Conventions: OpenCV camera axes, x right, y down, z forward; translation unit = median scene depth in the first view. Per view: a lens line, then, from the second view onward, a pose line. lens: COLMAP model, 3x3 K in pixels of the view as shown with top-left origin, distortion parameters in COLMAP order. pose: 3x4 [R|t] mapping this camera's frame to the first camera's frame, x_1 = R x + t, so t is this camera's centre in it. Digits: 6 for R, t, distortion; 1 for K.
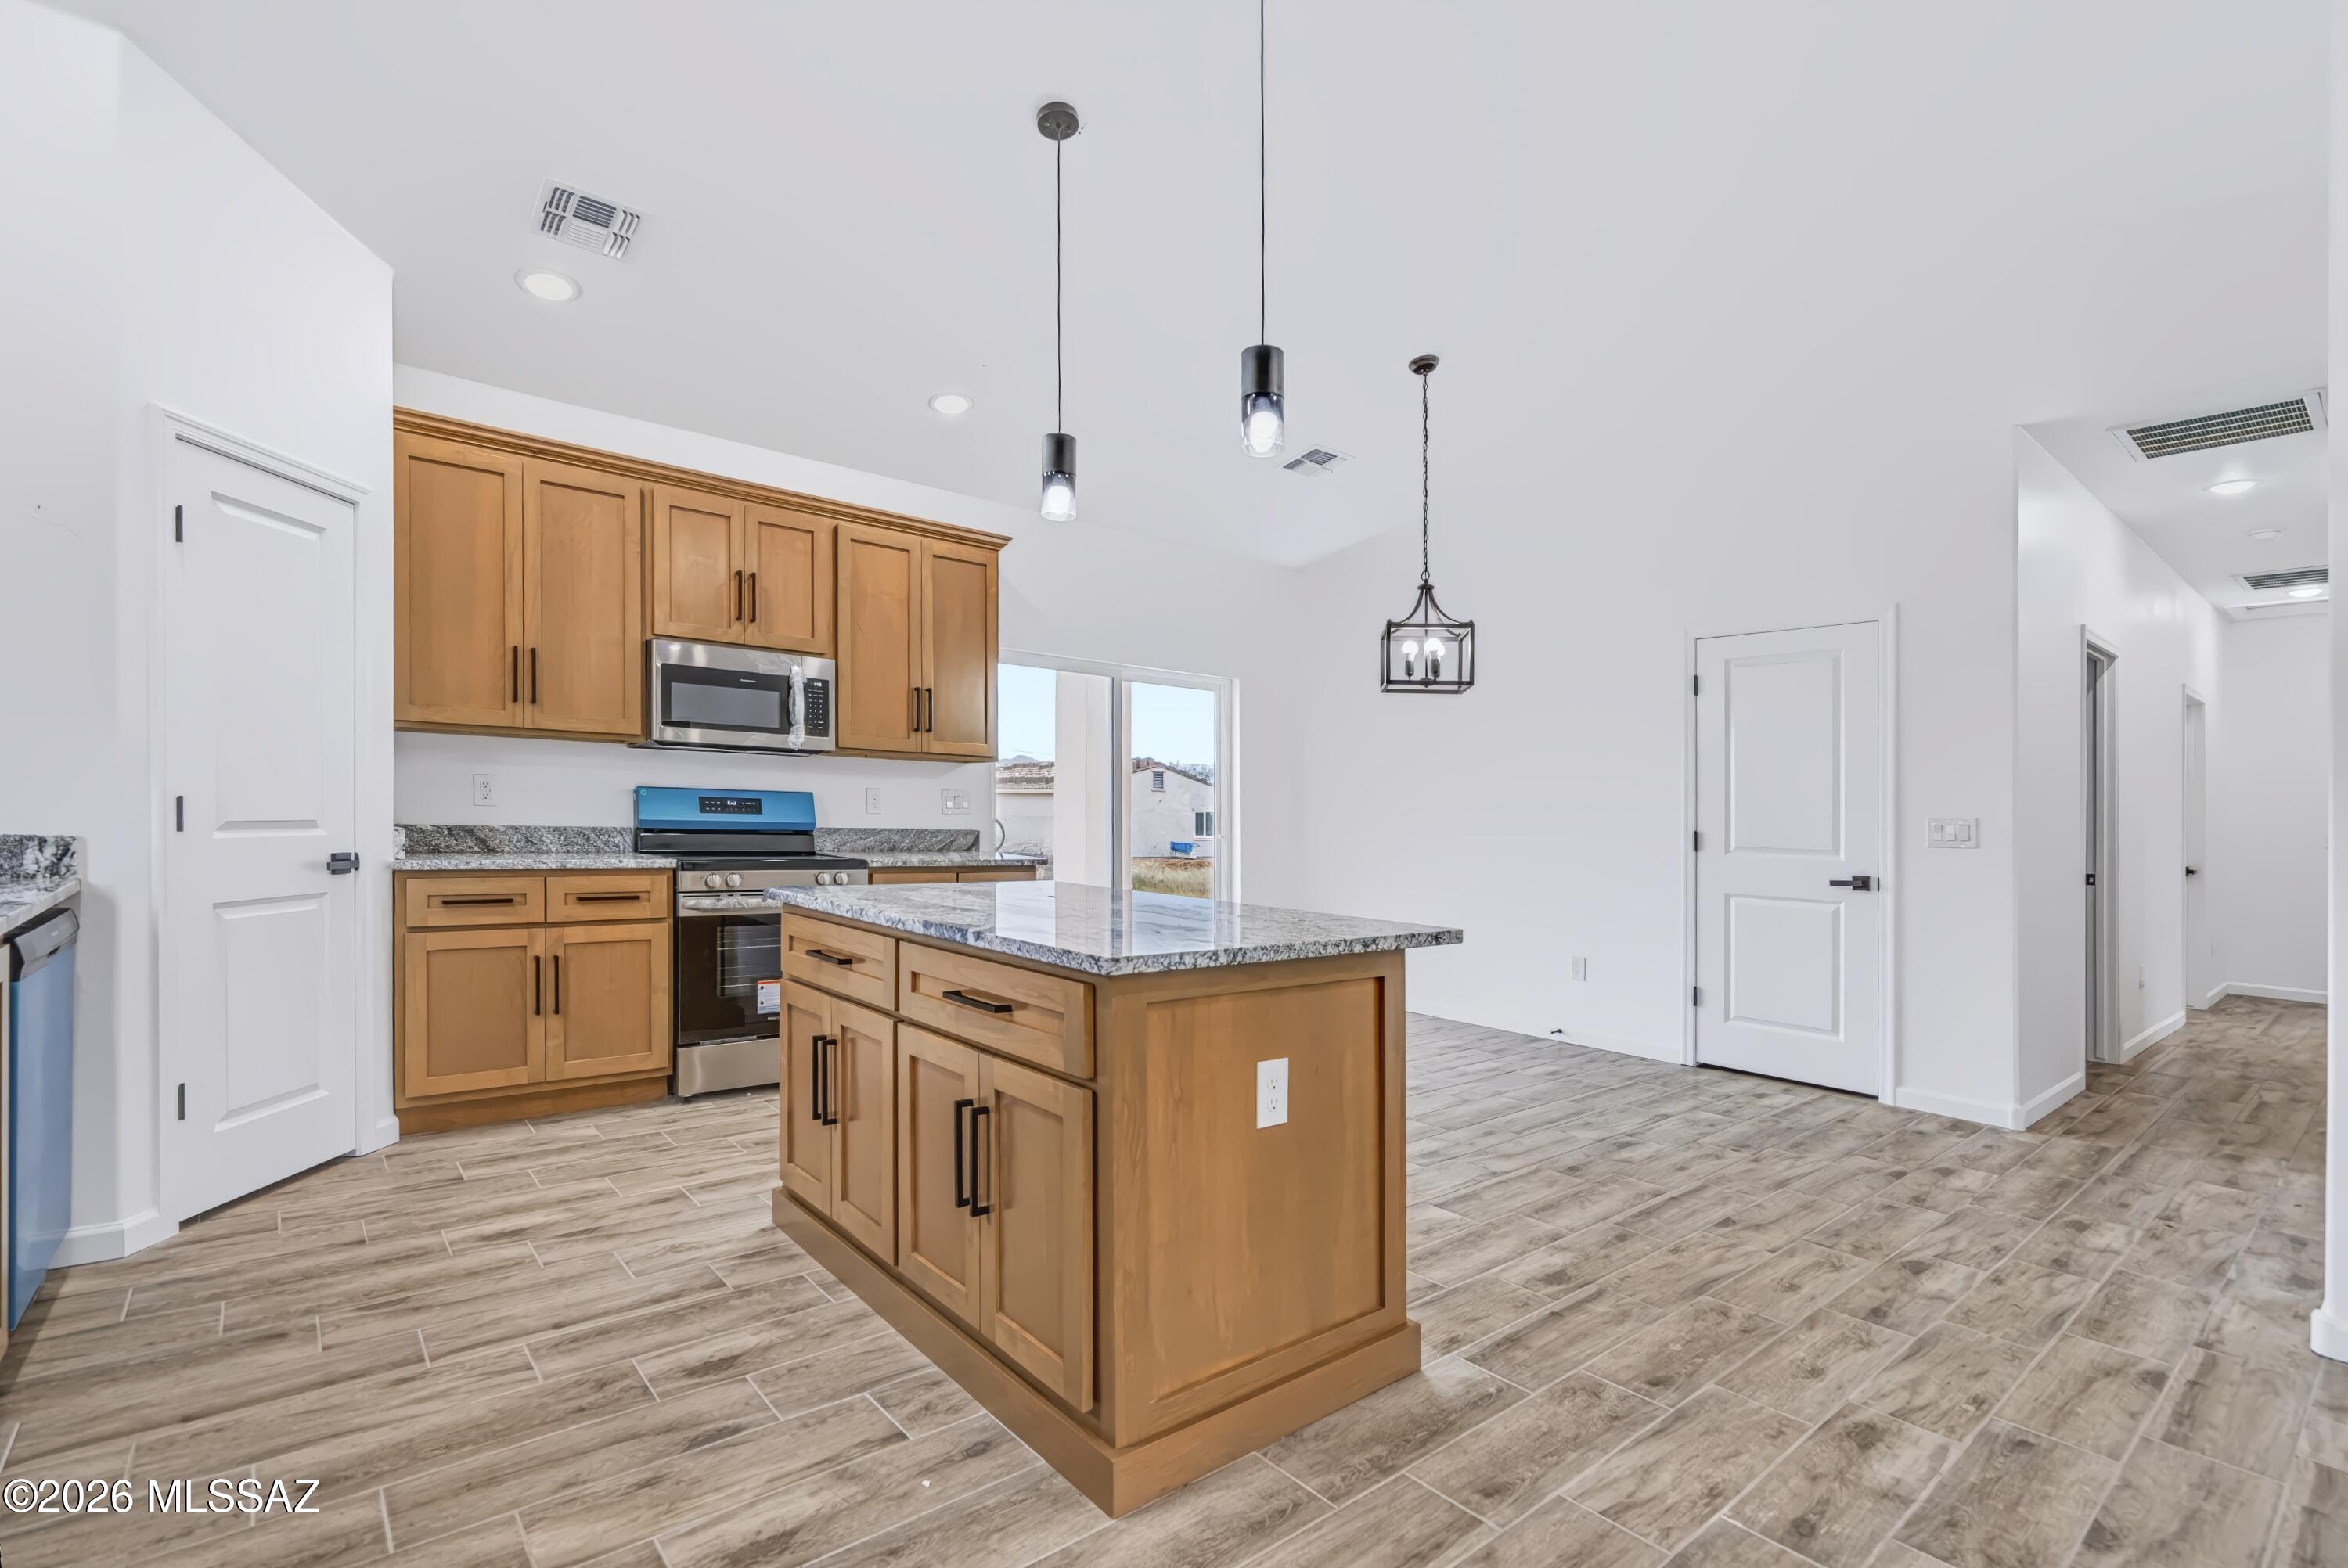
lens RADIAL K [[1081.7, 0, 1173.8], [0, 1081.7, 796.7], [0, 0, 1]] dist [-0.008998, 0.001162]
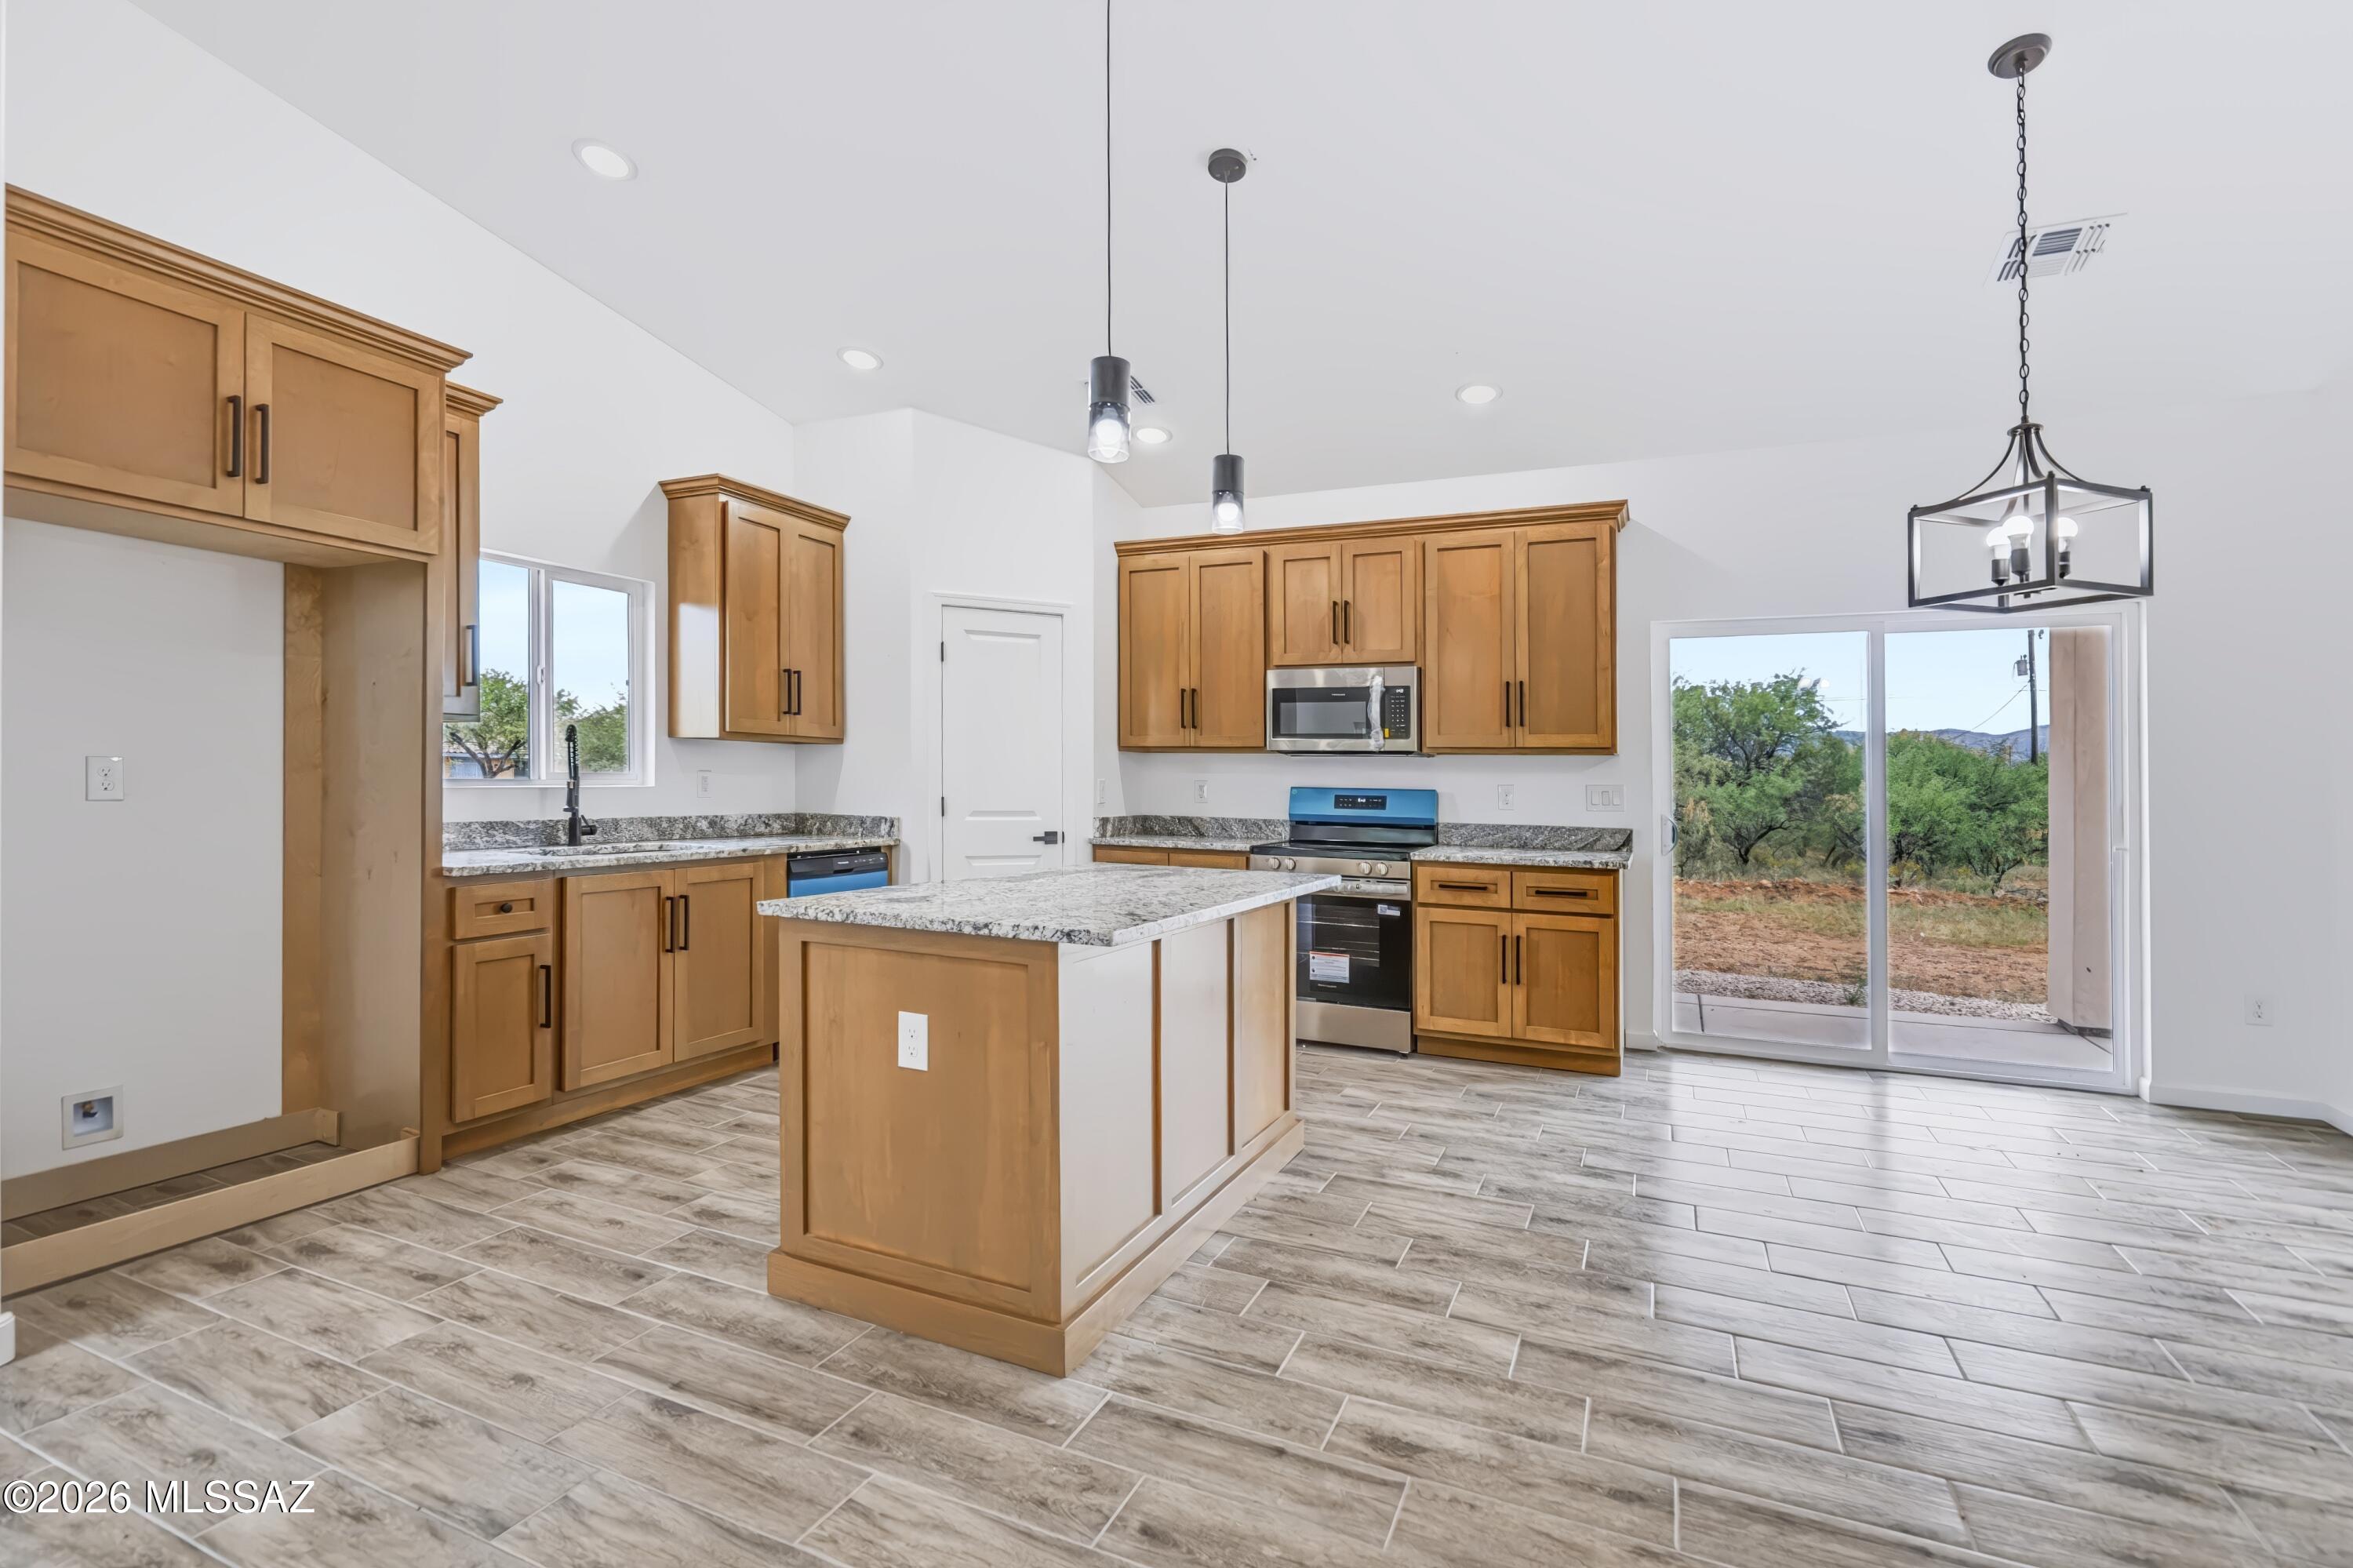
lens RADIAL K [[1084.2, 0, 1177.6], [0, 1084.2, 789.2], [0, 0, 1]] dist [-0.008998, 0.001162]
pose [[0.434691, -0.013410, -0.900480, 0.623253], [0.007181, 0.999909, -0.011425, 0.006991], [0.900551, -0.001500, 0.434748, 0.361154]]
